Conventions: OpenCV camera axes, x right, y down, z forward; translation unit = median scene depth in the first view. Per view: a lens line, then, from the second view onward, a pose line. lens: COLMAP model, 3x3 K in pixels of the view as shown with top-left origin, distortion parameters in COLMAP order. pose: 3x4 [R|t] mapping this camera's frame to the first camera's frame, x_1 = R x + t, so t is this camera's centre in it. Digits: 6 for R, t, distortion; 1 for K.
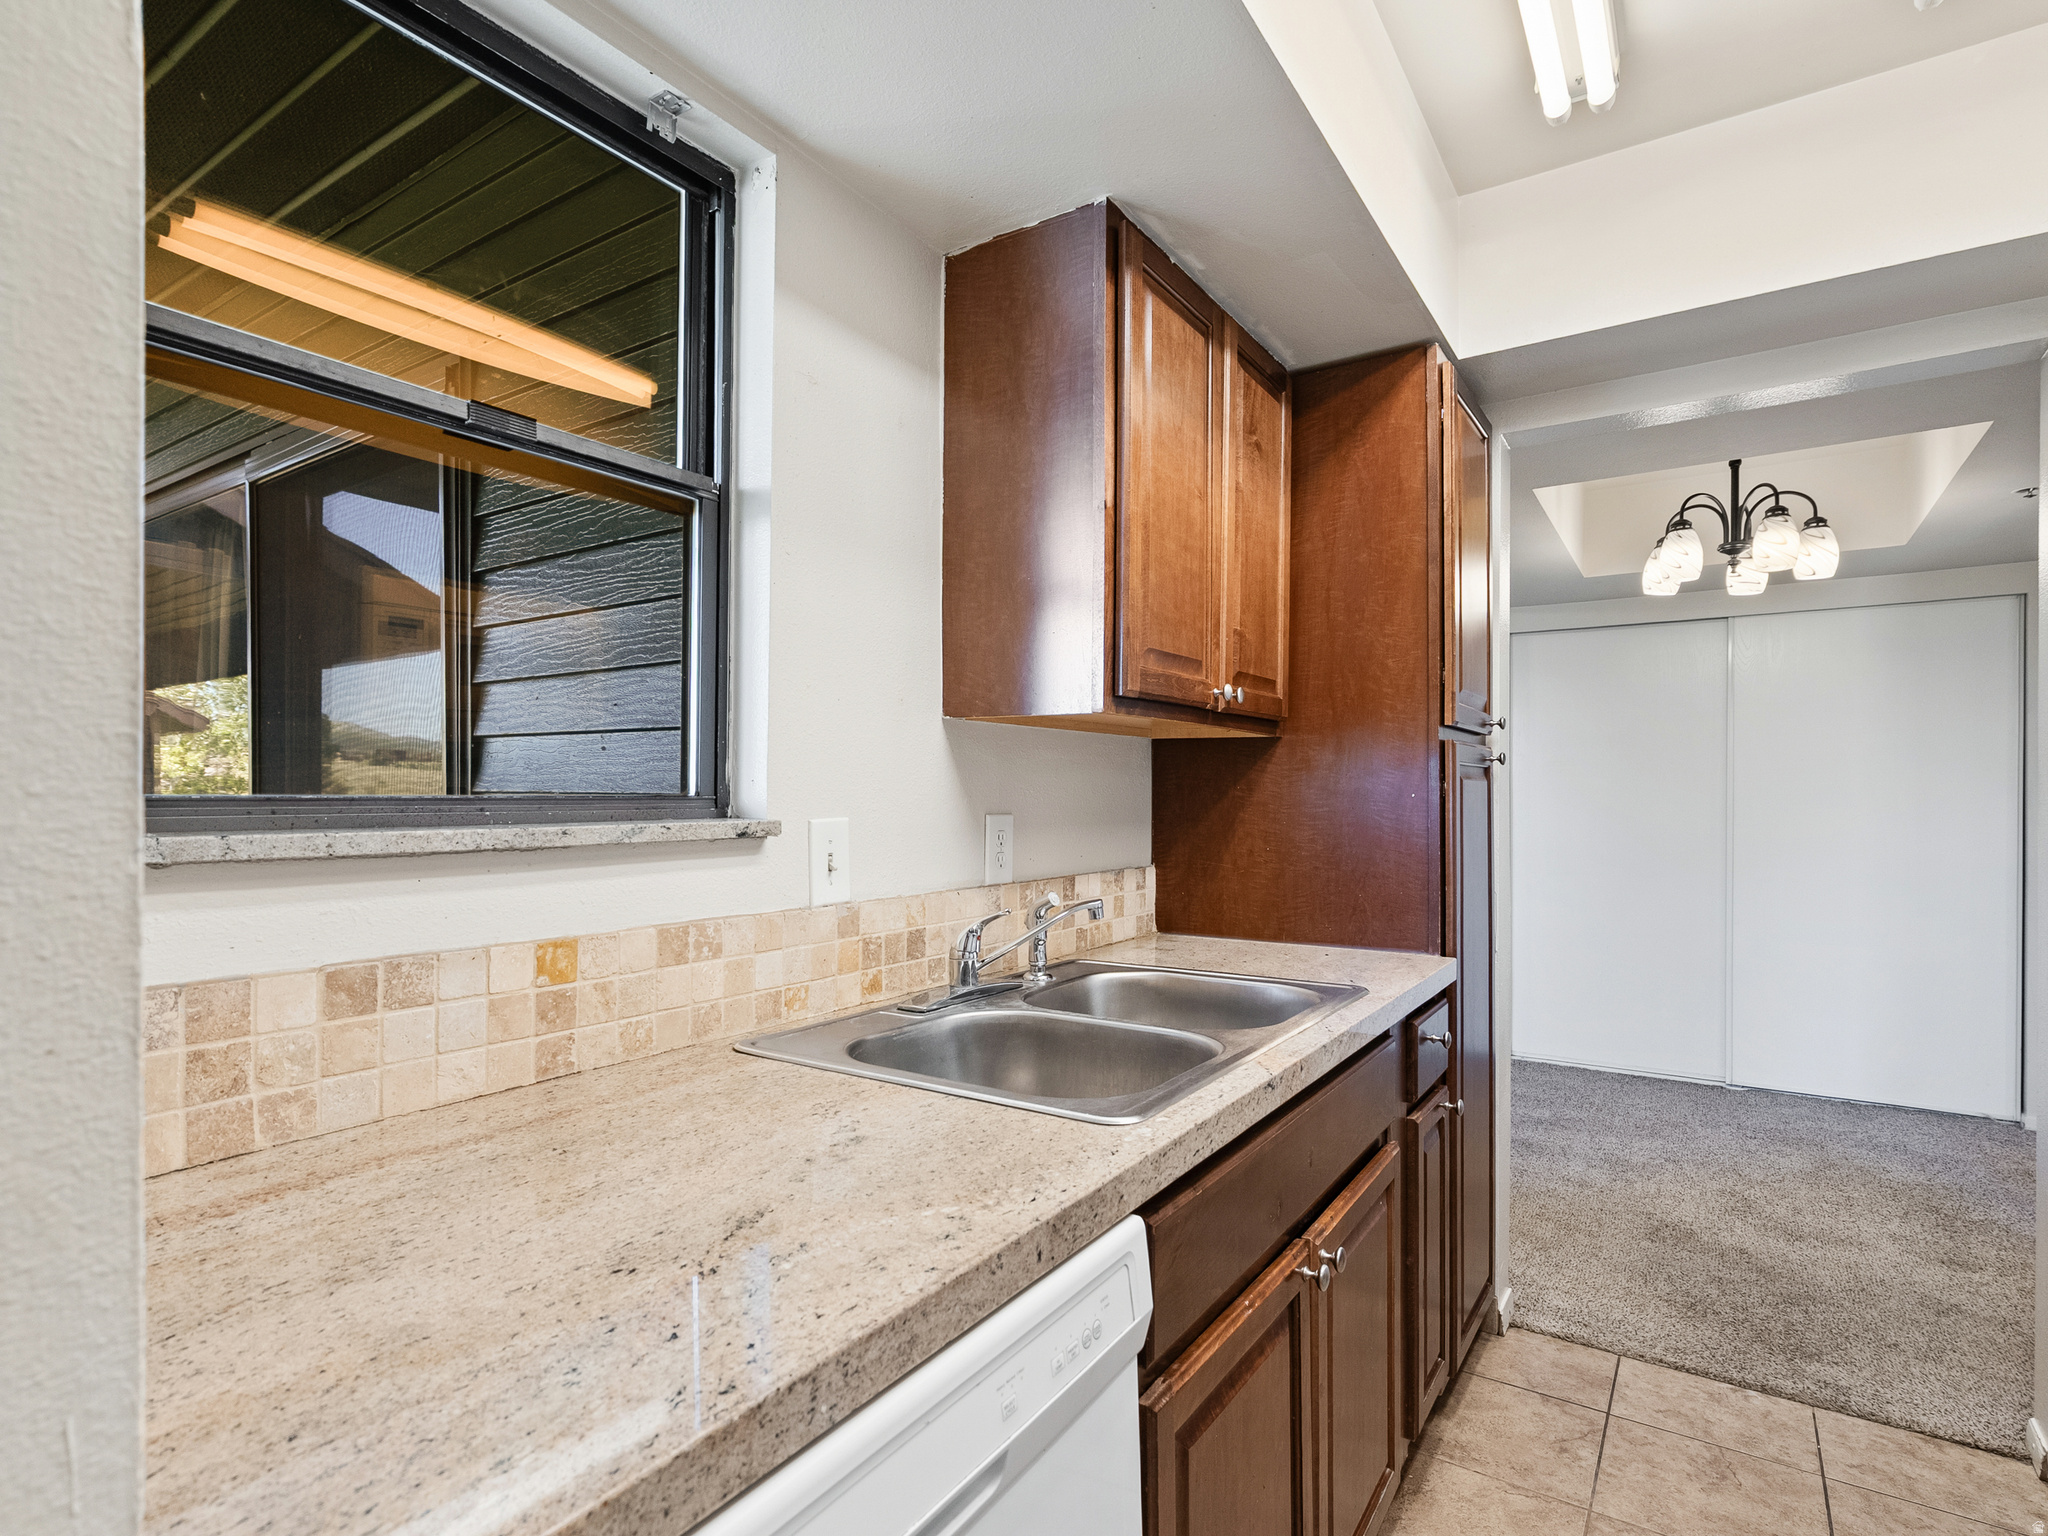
lens RADIAL K [[1052.1, 0, 1027.7], [0, 1052.1, 785.3], [0, 0, 1]] dist [0.010342, -0.001311]
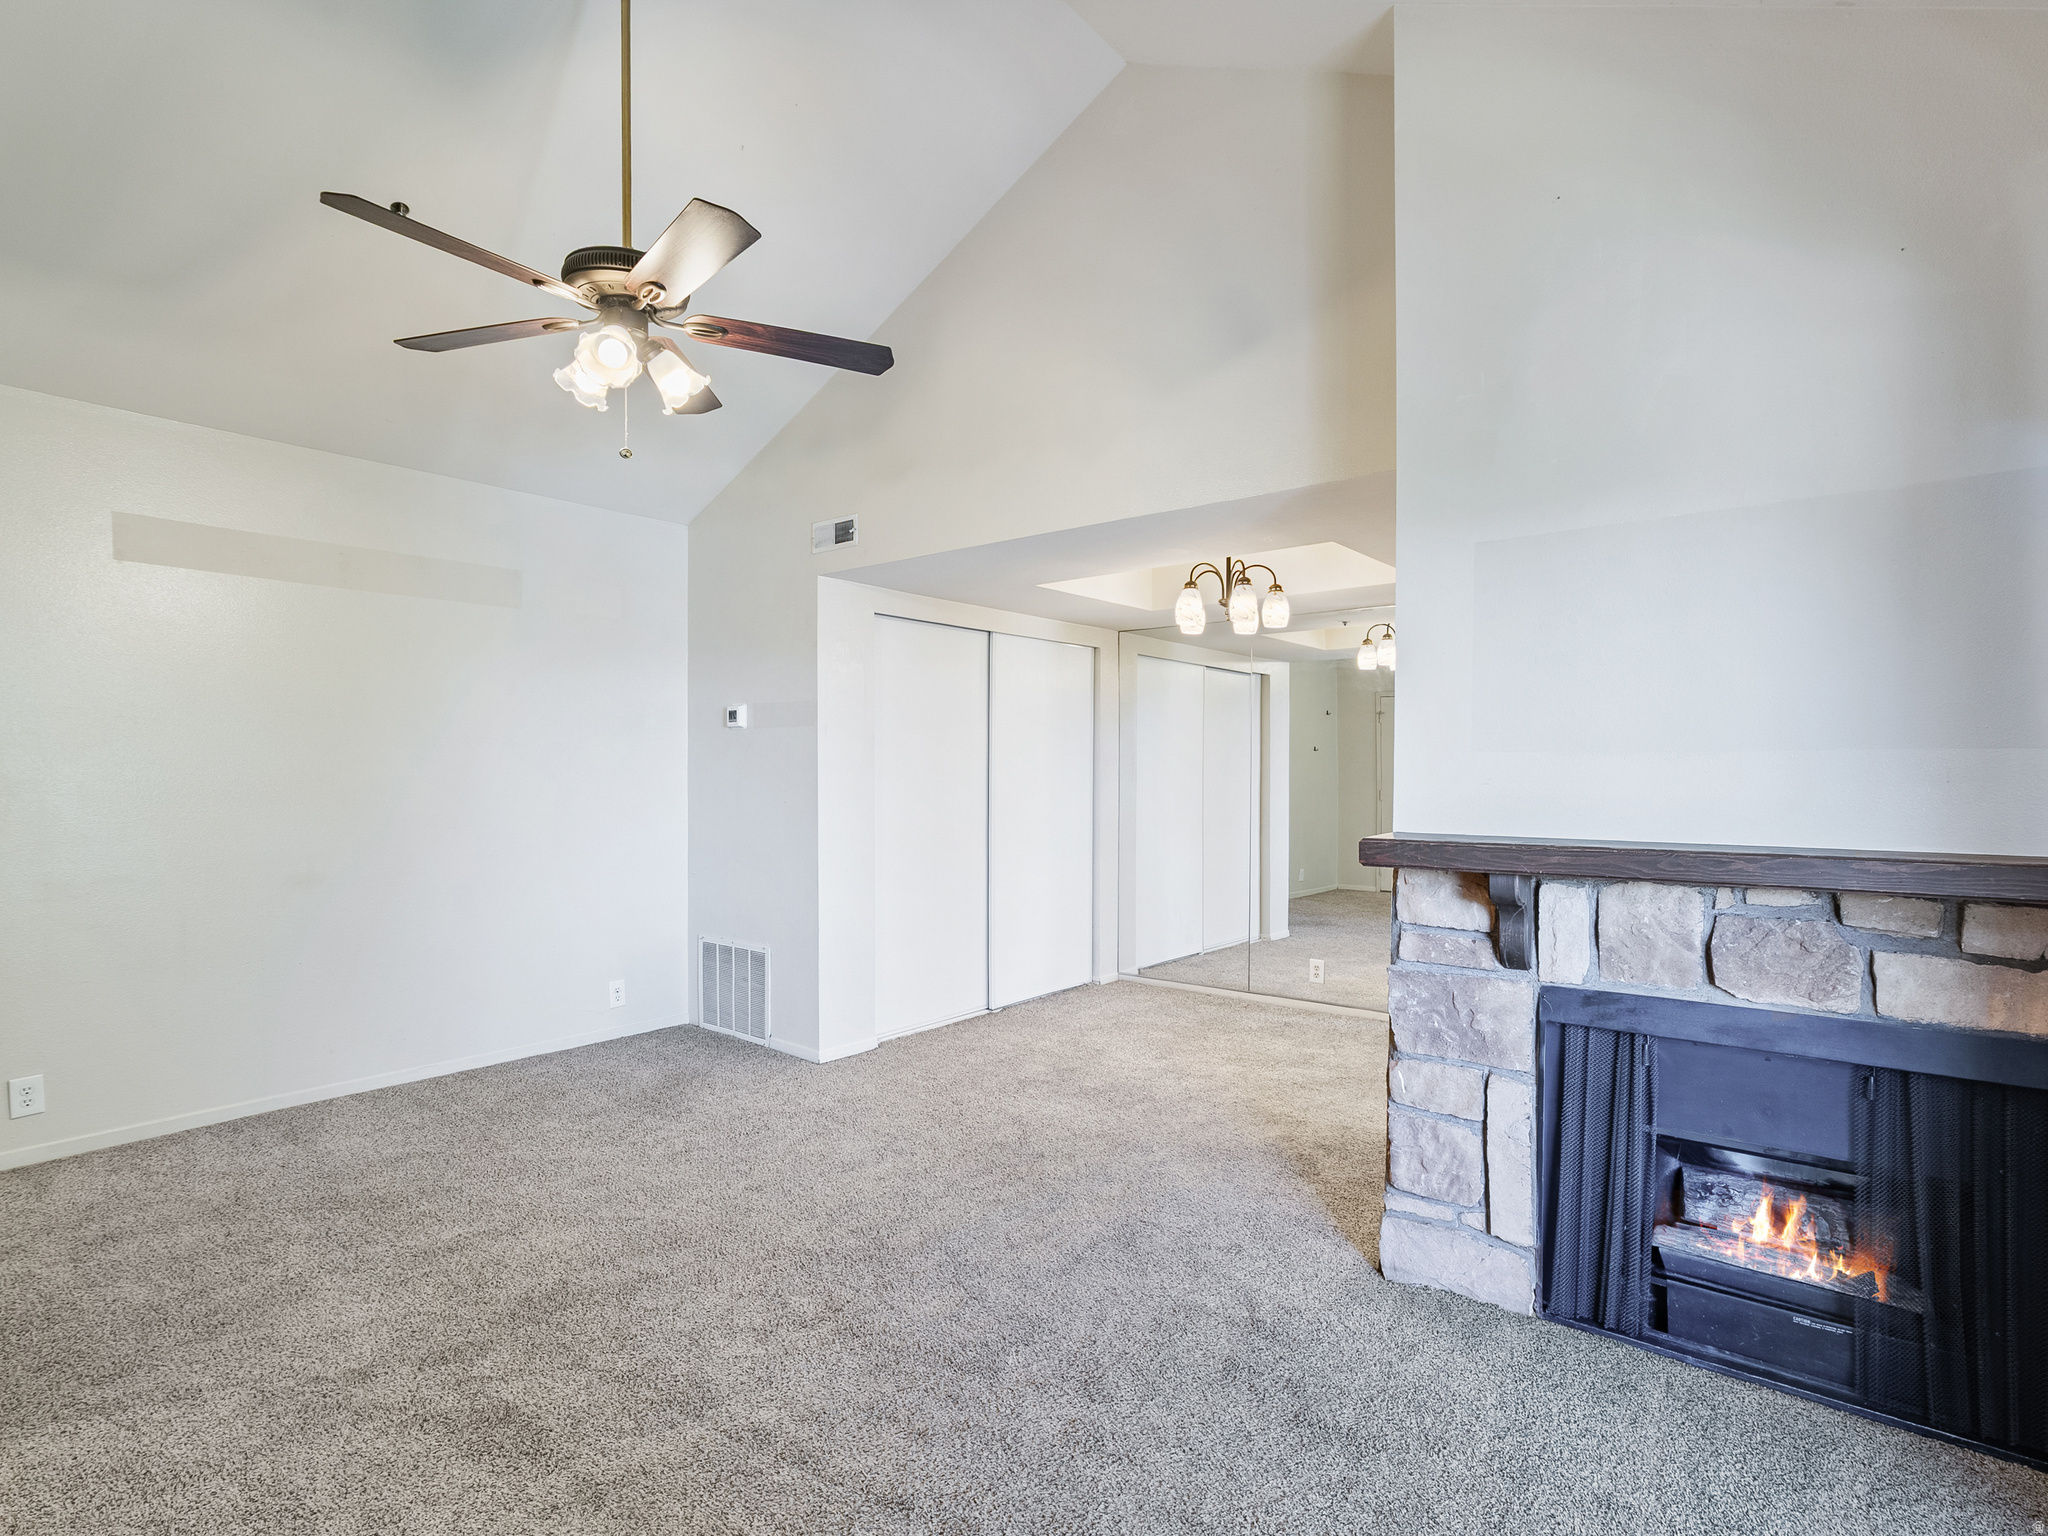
lens RADIAL K [[1052.1, 0, 1027.7], [0, 1052.1, 785.3], [0, 0, 1]] dist [0.010342, -0.001311]
pose [[0.095934, -0.014393, 0.995284, -0.775771], [-0.007973, 0.999852, 0.015227, -0.000054], [-0.995356, -0.009396, 0.095805, 1.165796]]
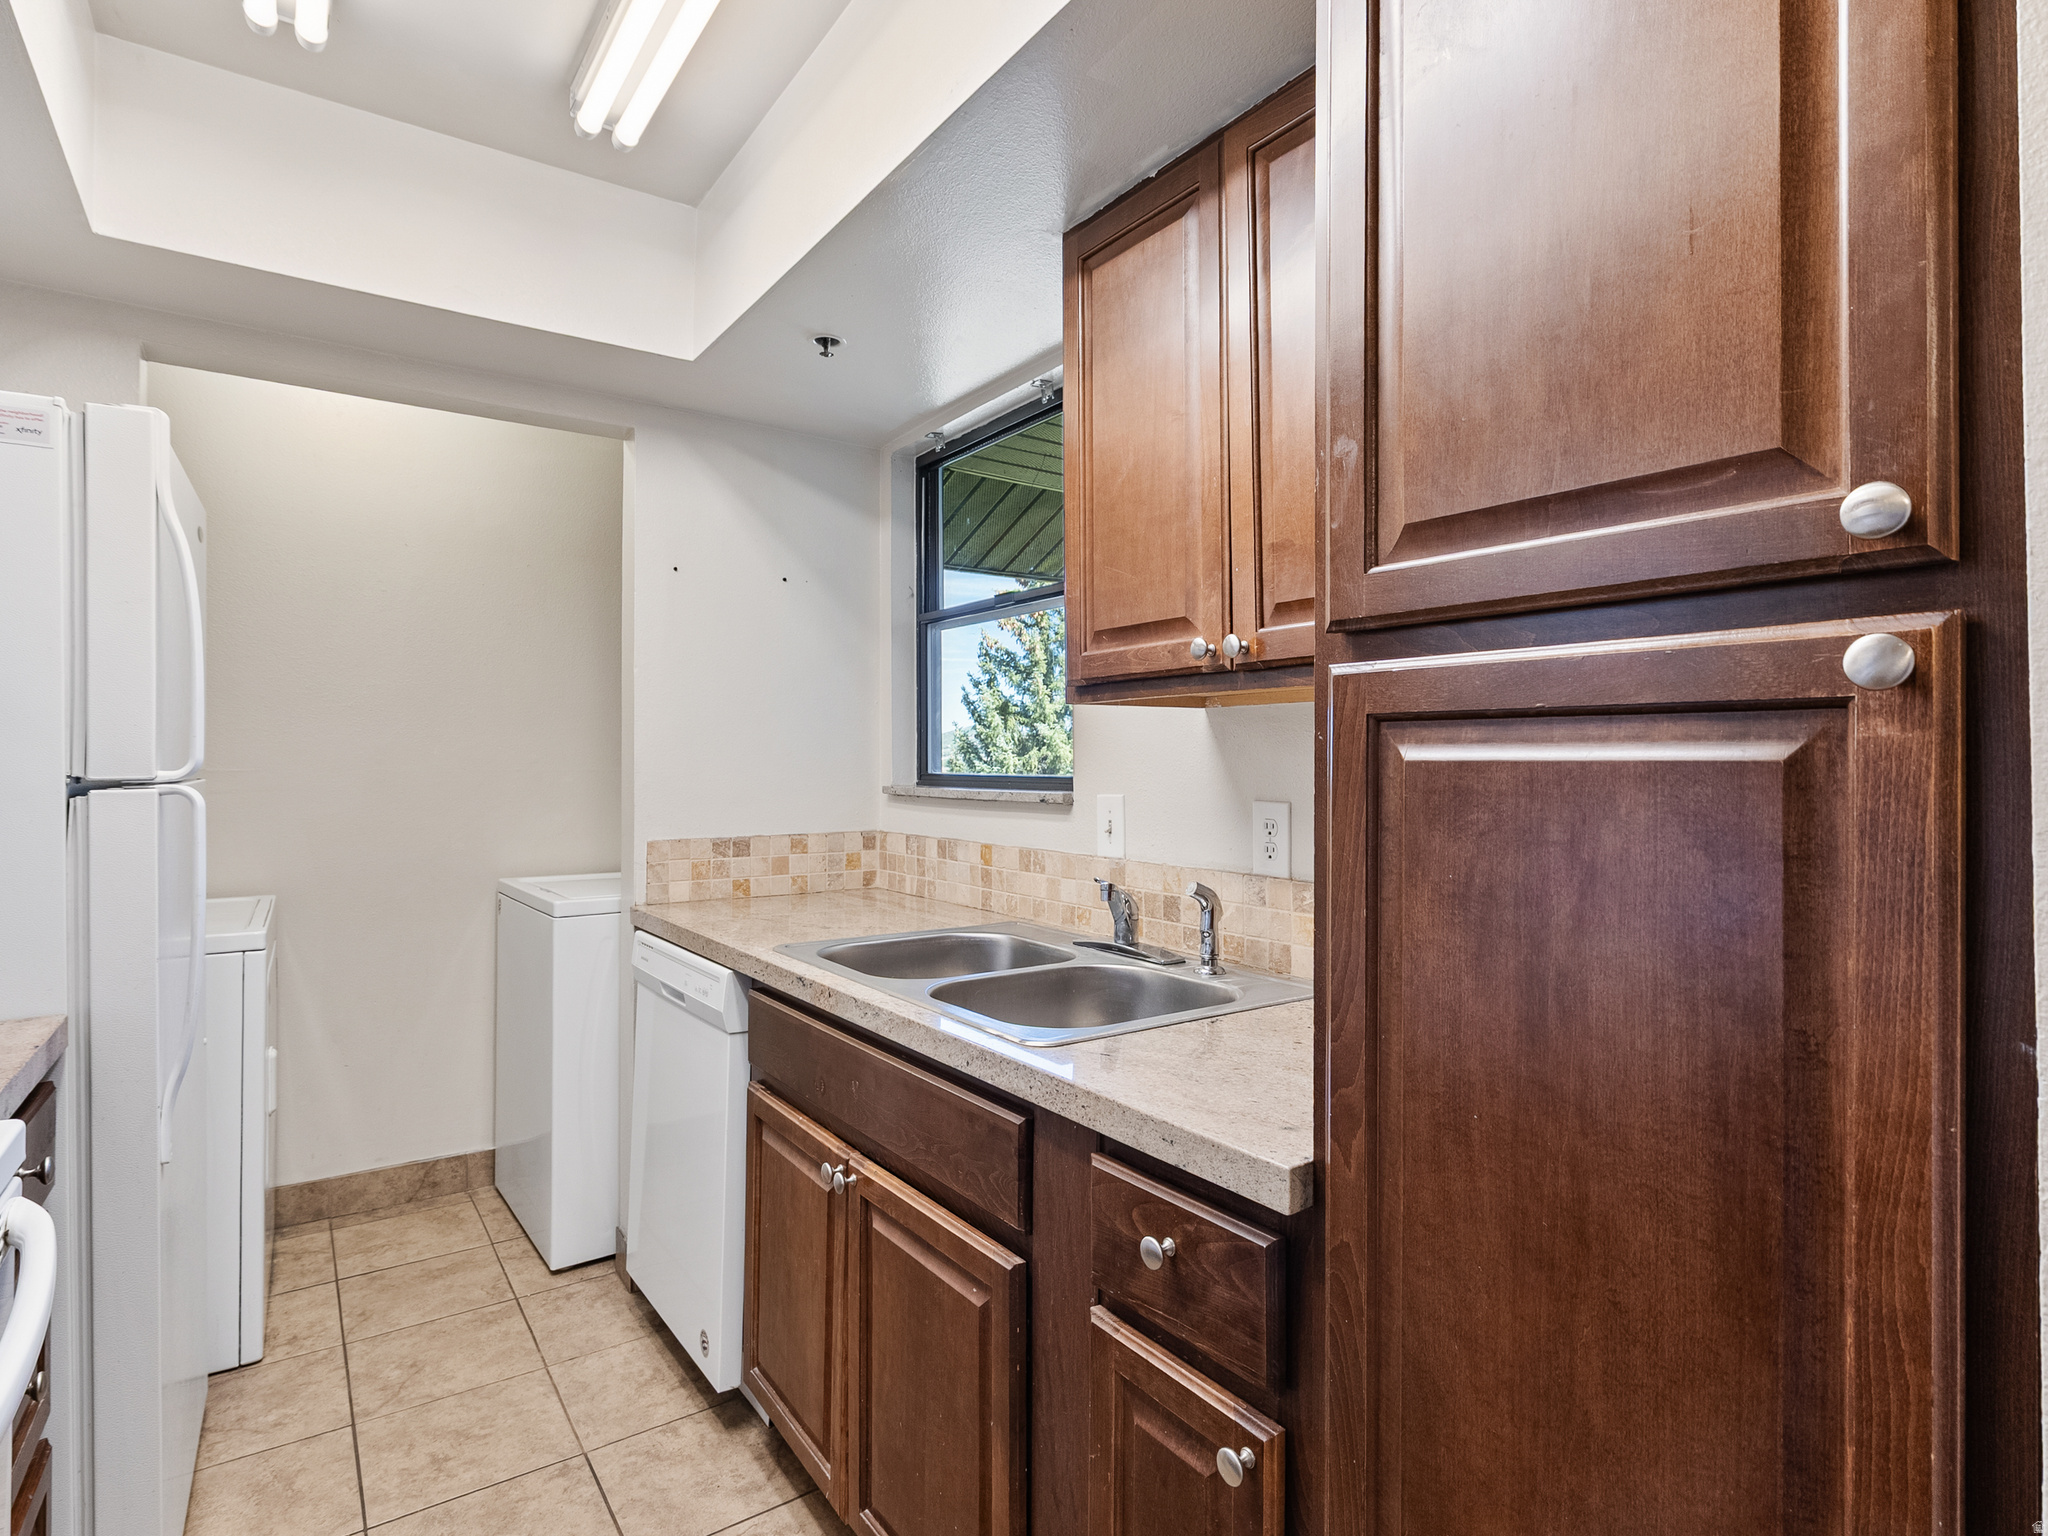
lens RADIAL K [[1059.1, 0, 1024.1], [0, 1059.1, 751.3], [0, 0, 1]] dist [-0.003593, 0.001911]
pose [[-0.366621, -0.013003, -0.930279, 0.532666], [0.004052, 0.999871, -0.015572, -0.001691], [0.930361, -0.009479, -0.366521, 0.660595]]
